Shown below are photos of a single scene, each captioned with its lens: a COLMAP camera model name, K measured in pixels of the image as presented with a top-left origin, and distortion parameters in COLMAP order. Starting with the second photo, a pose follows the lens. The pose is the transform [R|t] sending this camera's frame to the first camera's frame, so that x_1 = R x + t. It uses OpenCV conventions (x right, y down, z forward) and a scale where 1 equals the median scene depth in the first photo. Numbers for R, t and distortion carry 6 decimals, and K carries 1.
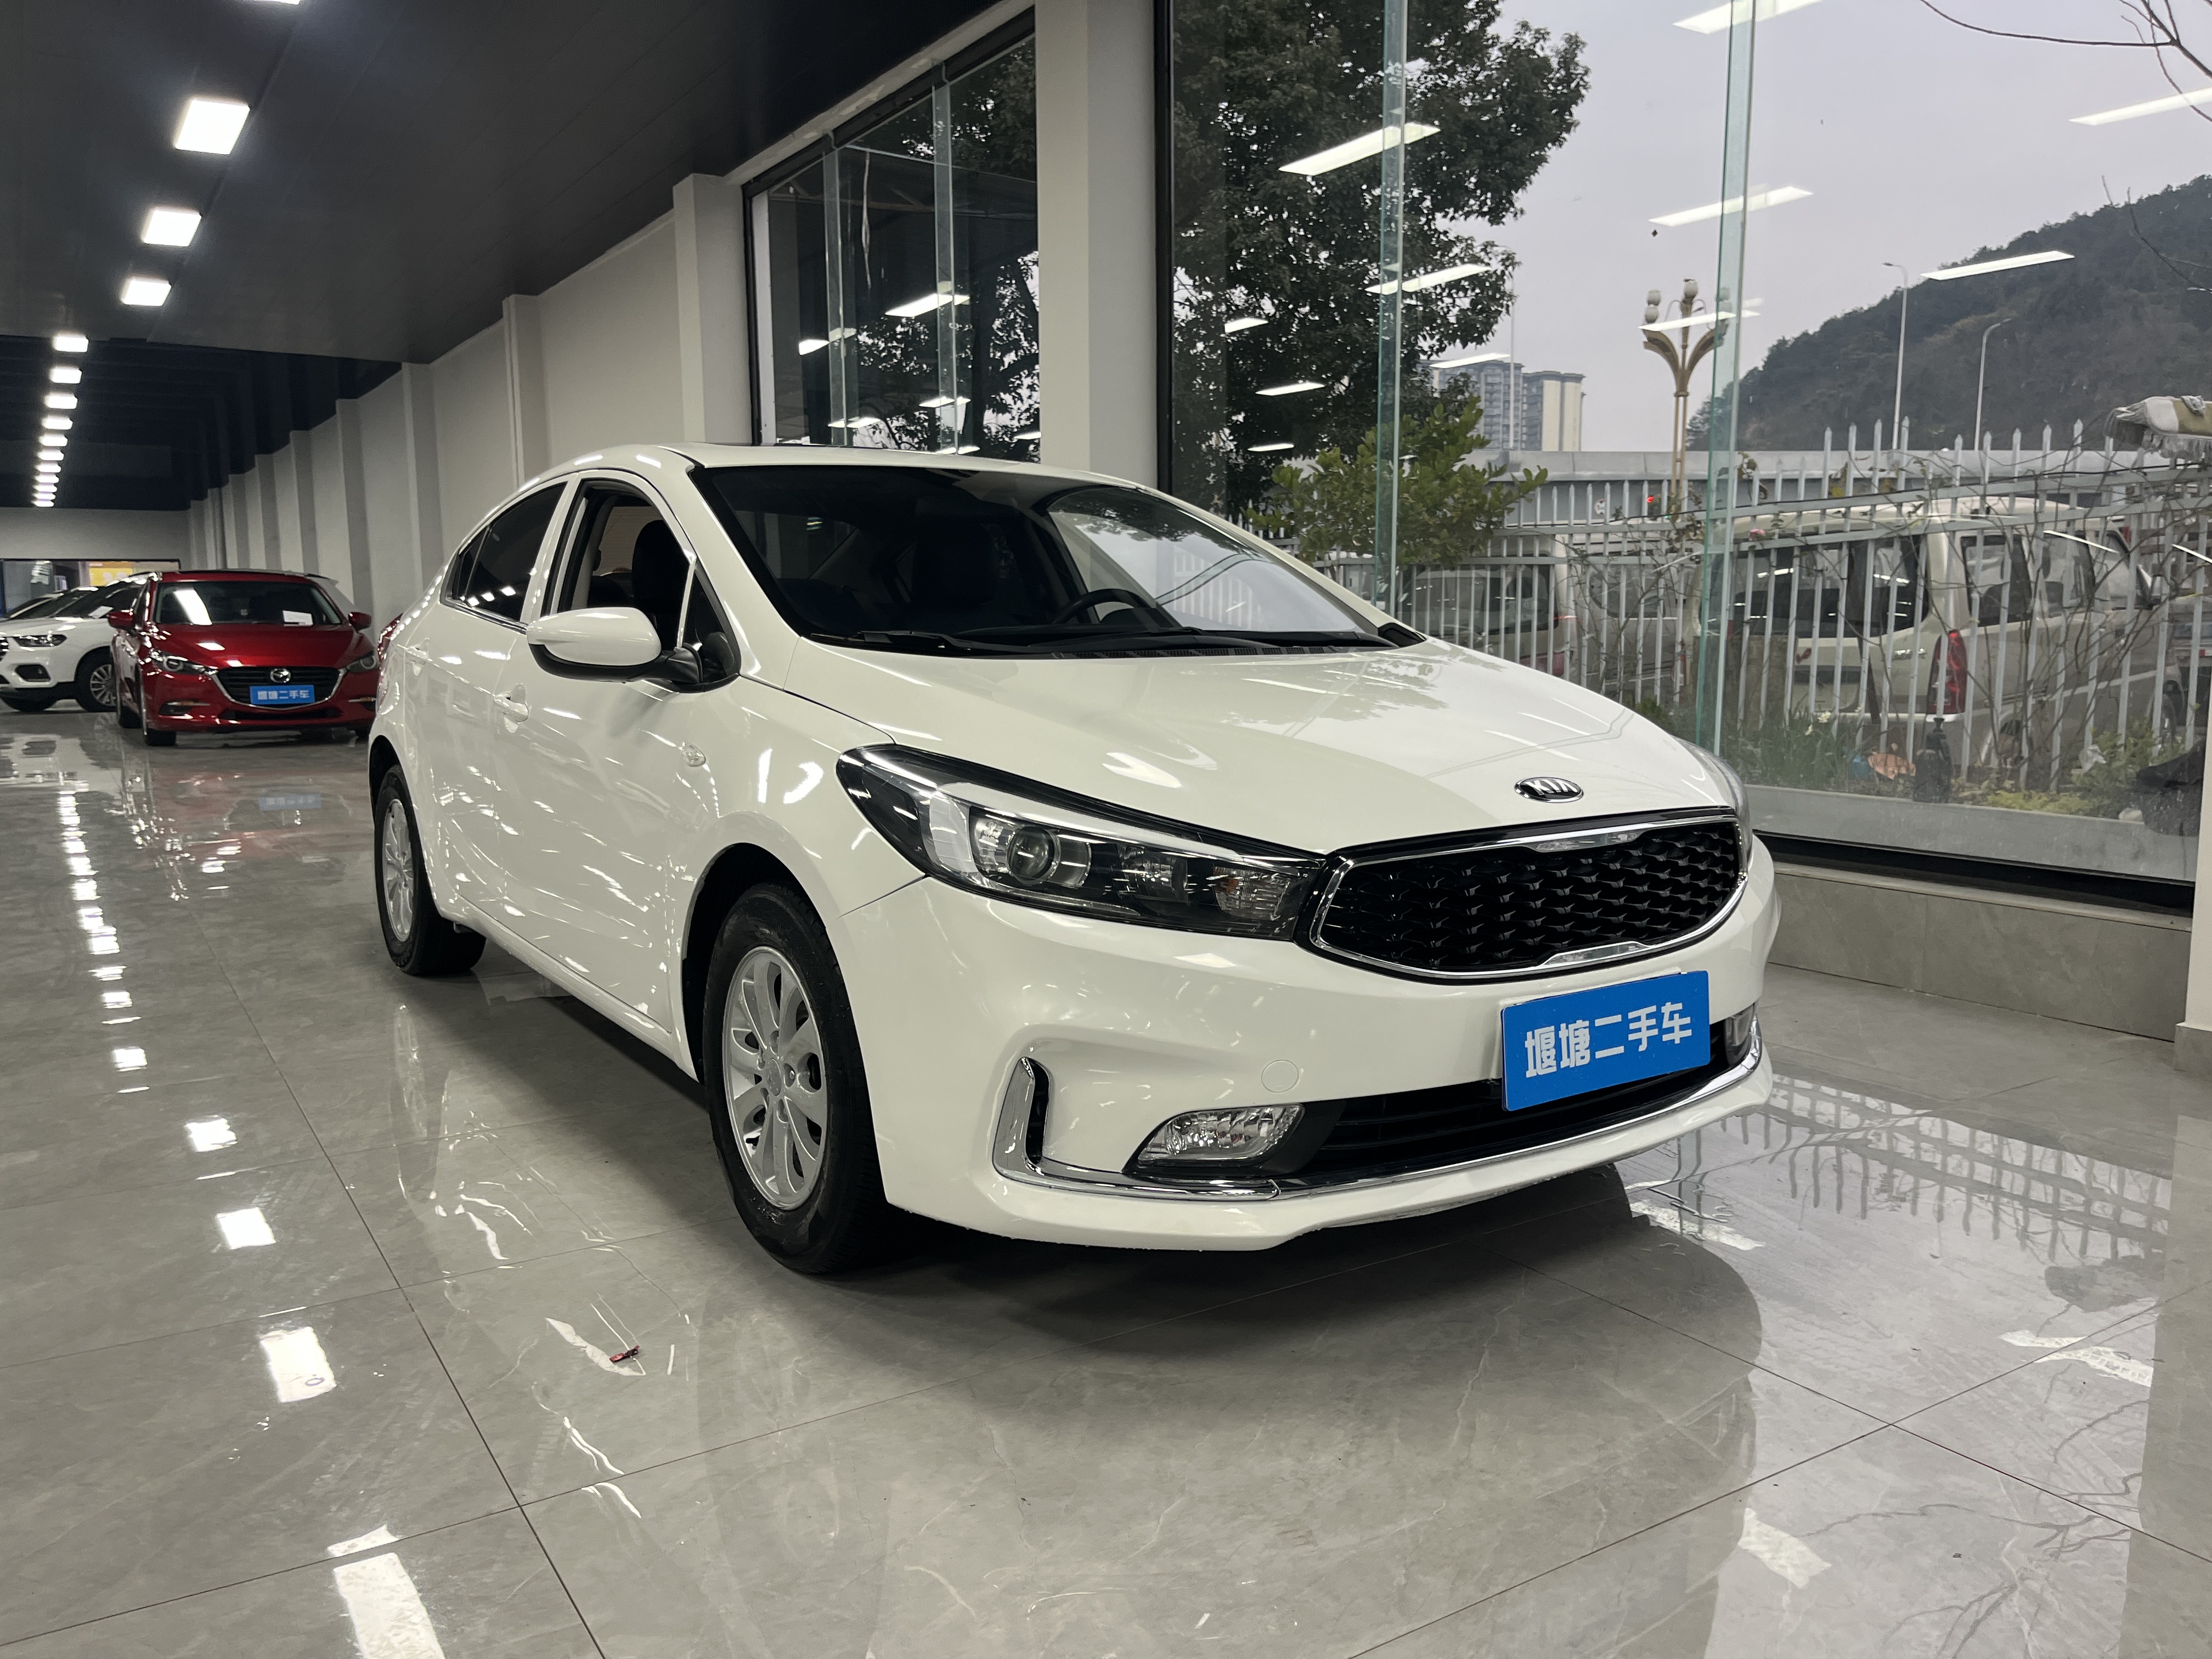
lens RADIAL K [[1679.3, 0, 1098.2], [0, 1679.3, 835.1], [0, 0, 1]] dist [0.010662, 0.003041]
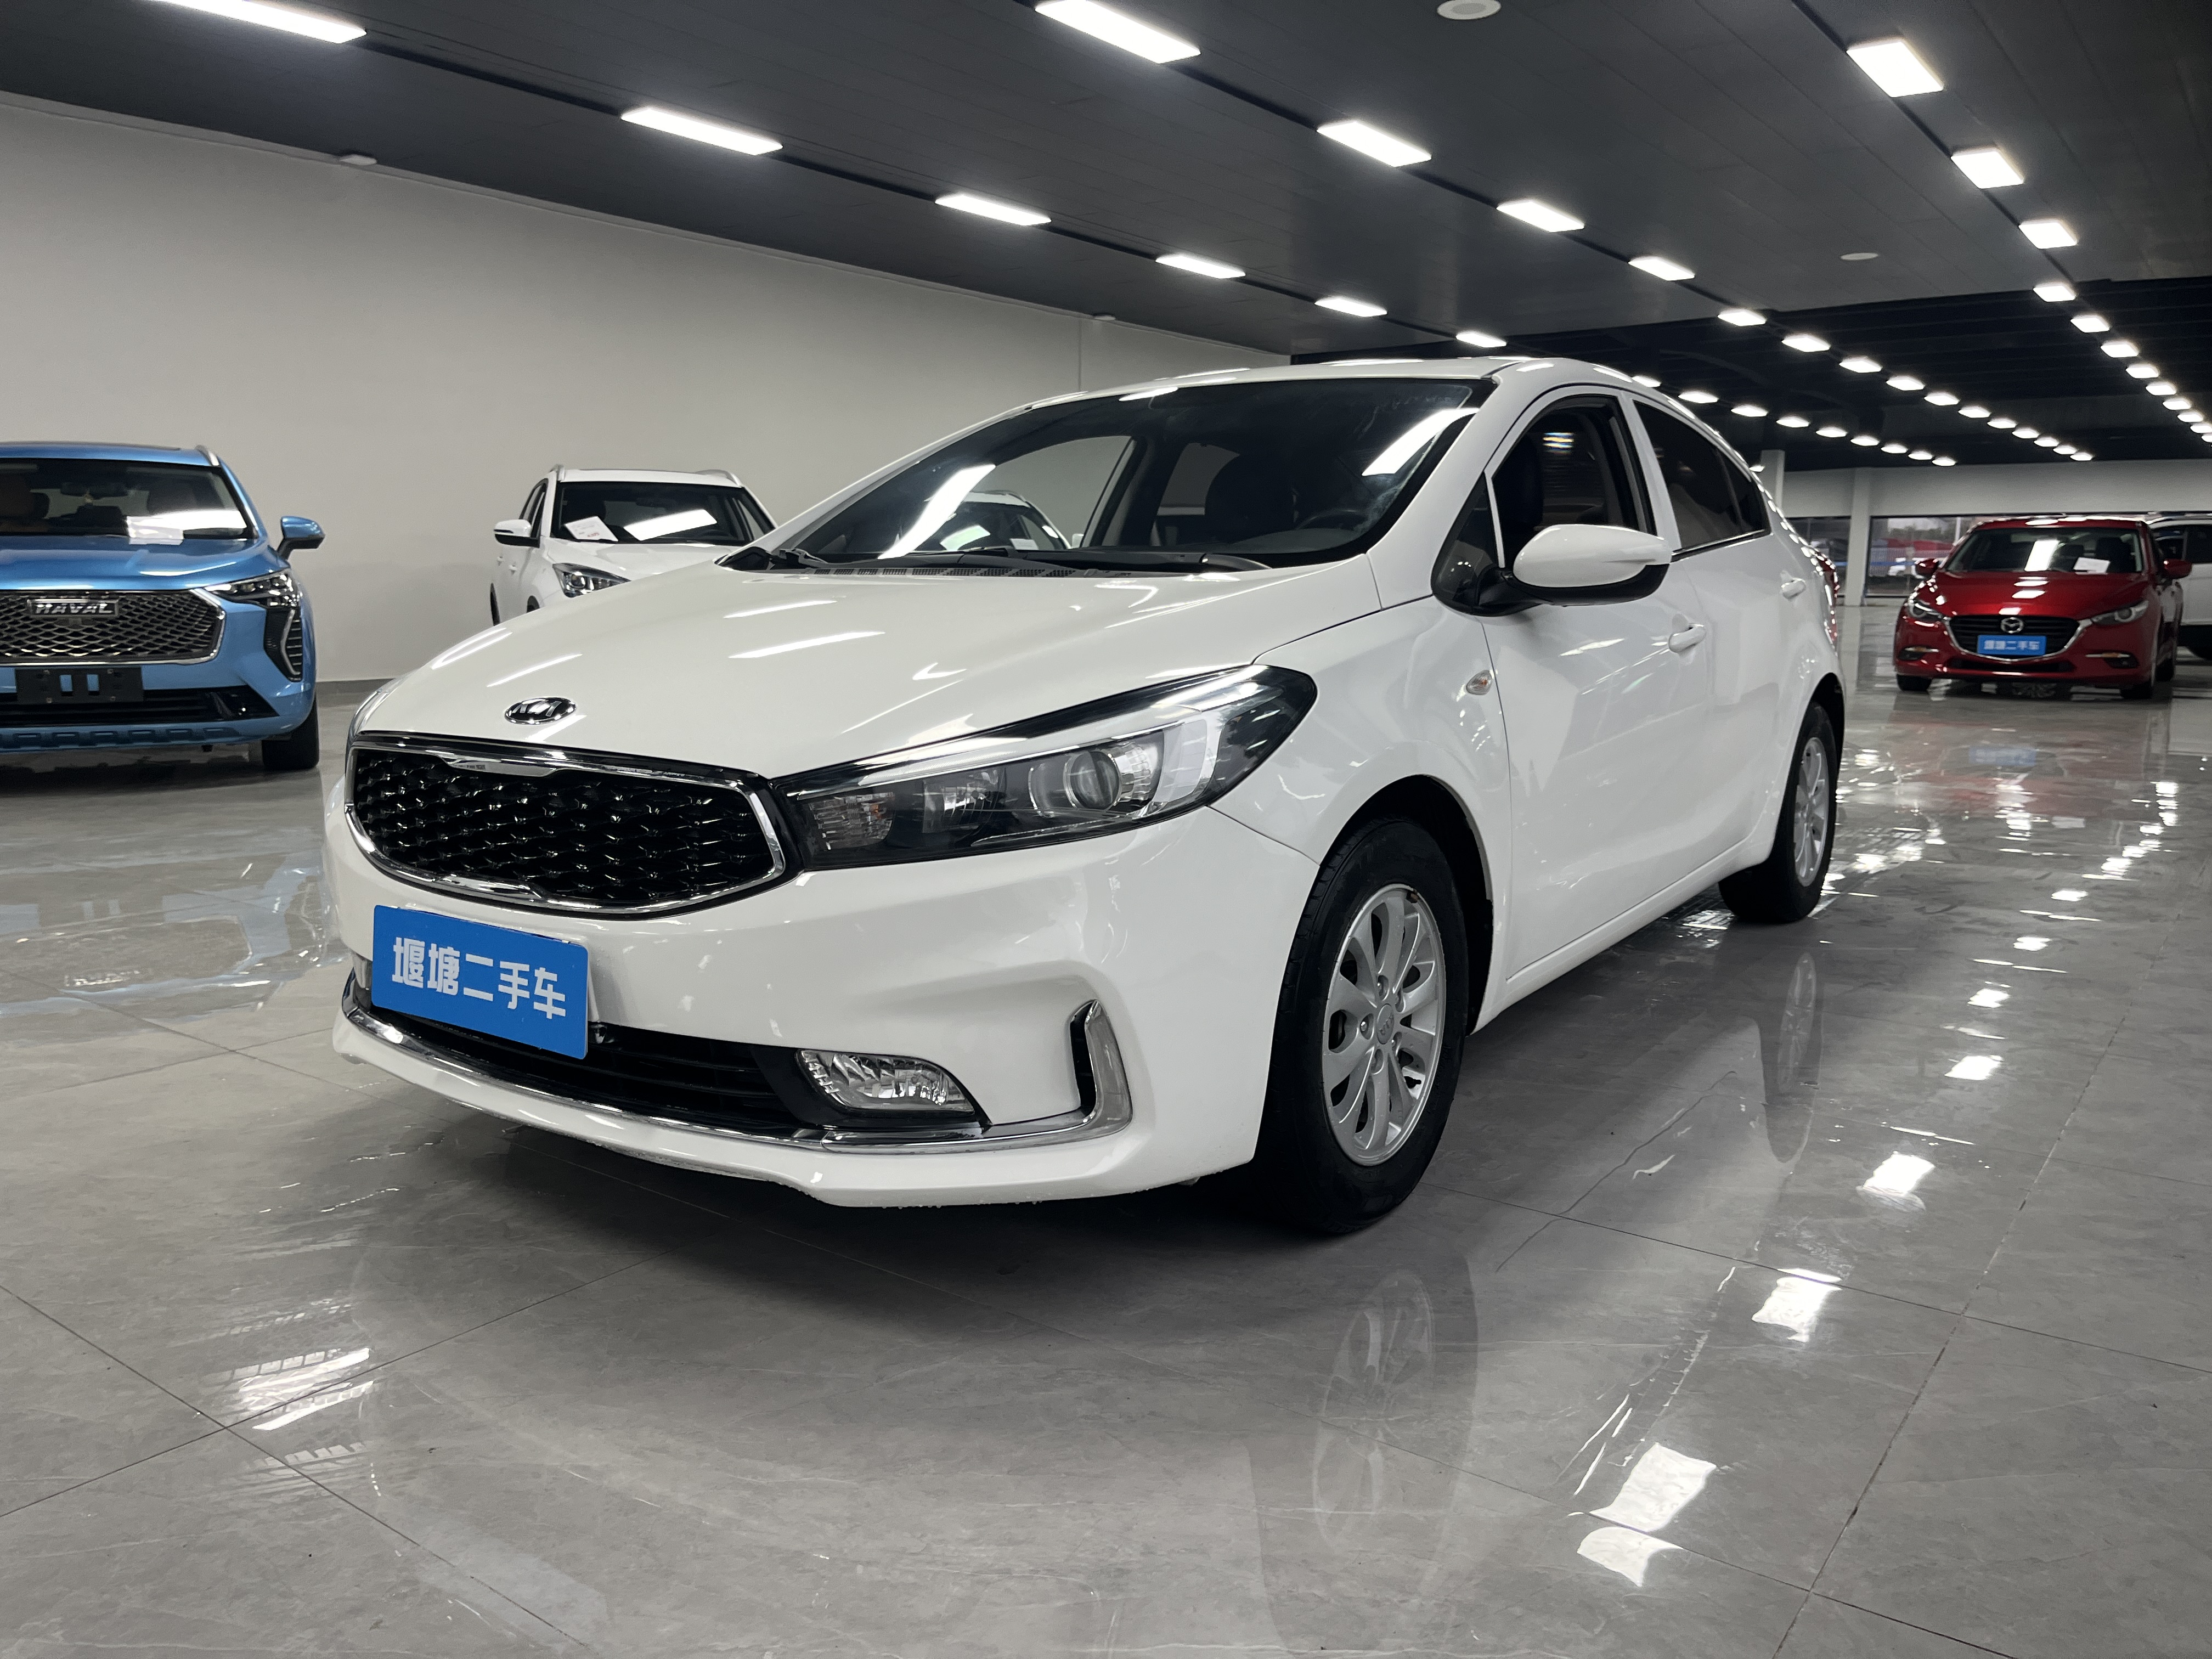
lens RADIAL K [[1679.3, 0, 1099.9], [0, 1679.3, 830.7], [0, 0, 1]] dist [0.010662, 0.003041]
pose [[0.360469, 0.149551, -0.920704, 1.248181], [-0.127672, 0.985684, 0.110120, -0.104064], [0.923992, 0.077853, 0.374402, 0.946725]]
